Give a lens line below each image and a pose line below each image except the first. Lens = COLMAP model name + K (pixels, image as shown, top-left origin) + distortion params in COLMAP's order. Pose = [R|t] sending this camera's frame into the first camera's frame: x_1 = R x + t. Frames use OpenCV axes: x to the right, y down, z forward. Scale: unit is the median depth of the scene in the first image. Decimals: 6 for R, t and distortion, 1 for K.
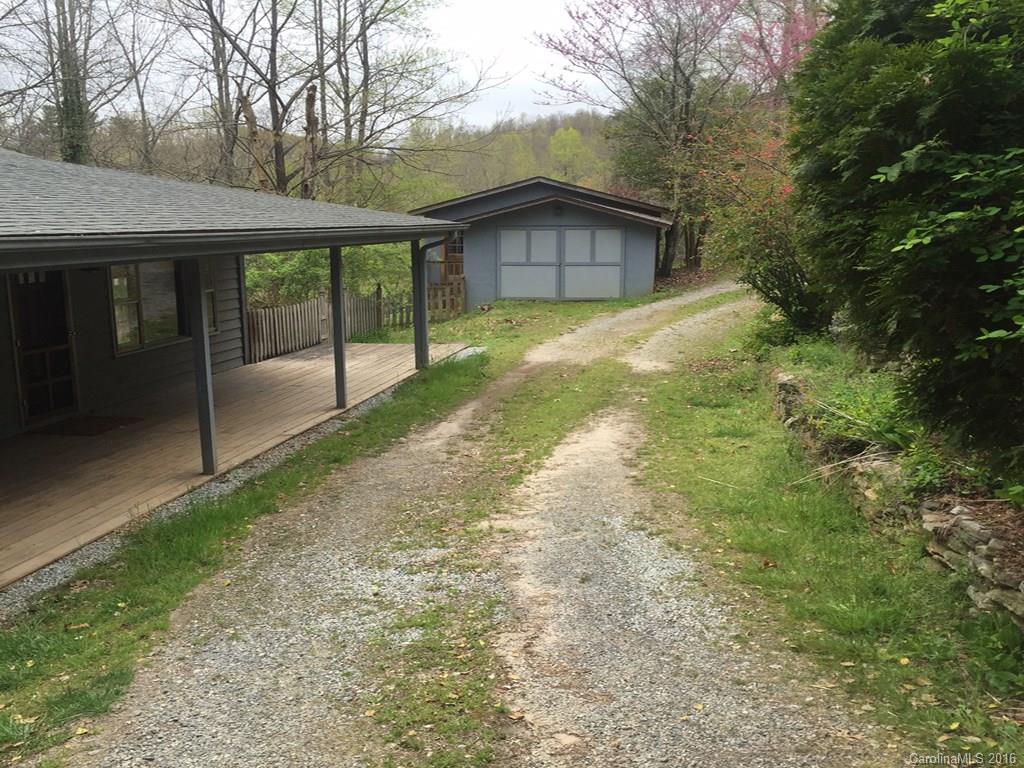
lens RADIAL K [[1190.5, 0, 508.1], [0, 1190.5, 388.4], [0, 0, 1]] dist [0.057021, 0.000000]
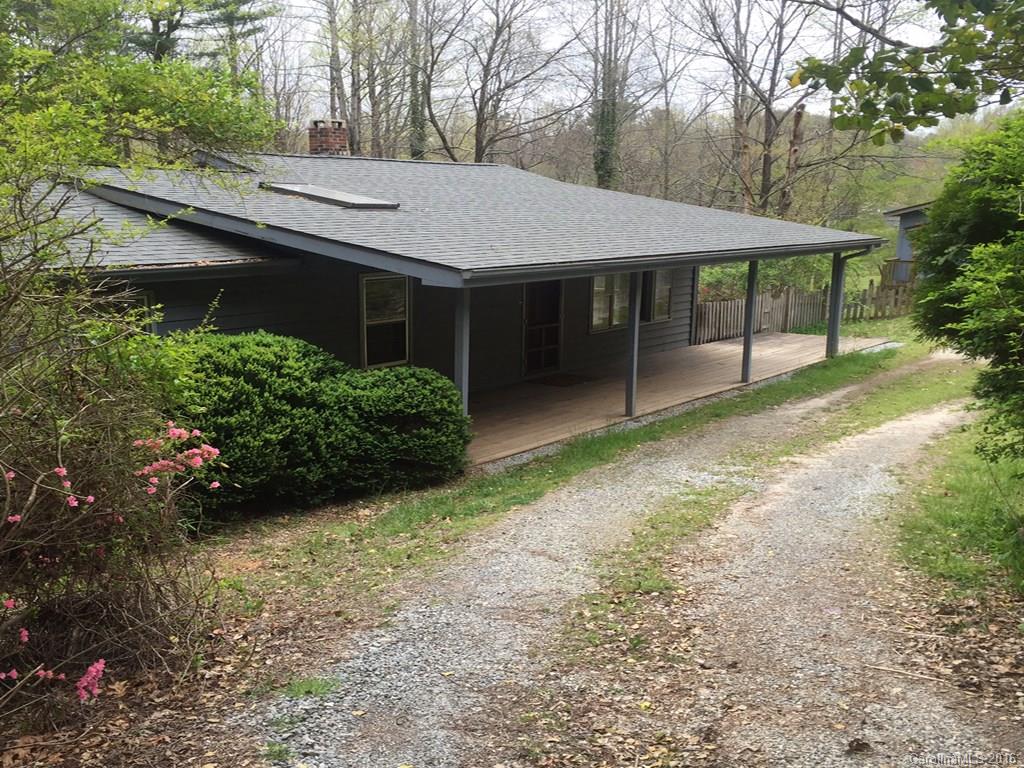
lens RADIAL K [[1190.5, 0, 511.6], [0, 1190.5, 384.4], [0, 0, 1]] dist [0.057021, 0.000000]
pose [[0.912757, 0.075344, -0.401494, 0.244796], [-0.071354, 0.997140, 0.024905, 0.006801], [0.402222, 0.005916, 0.915523, -0.487420]]
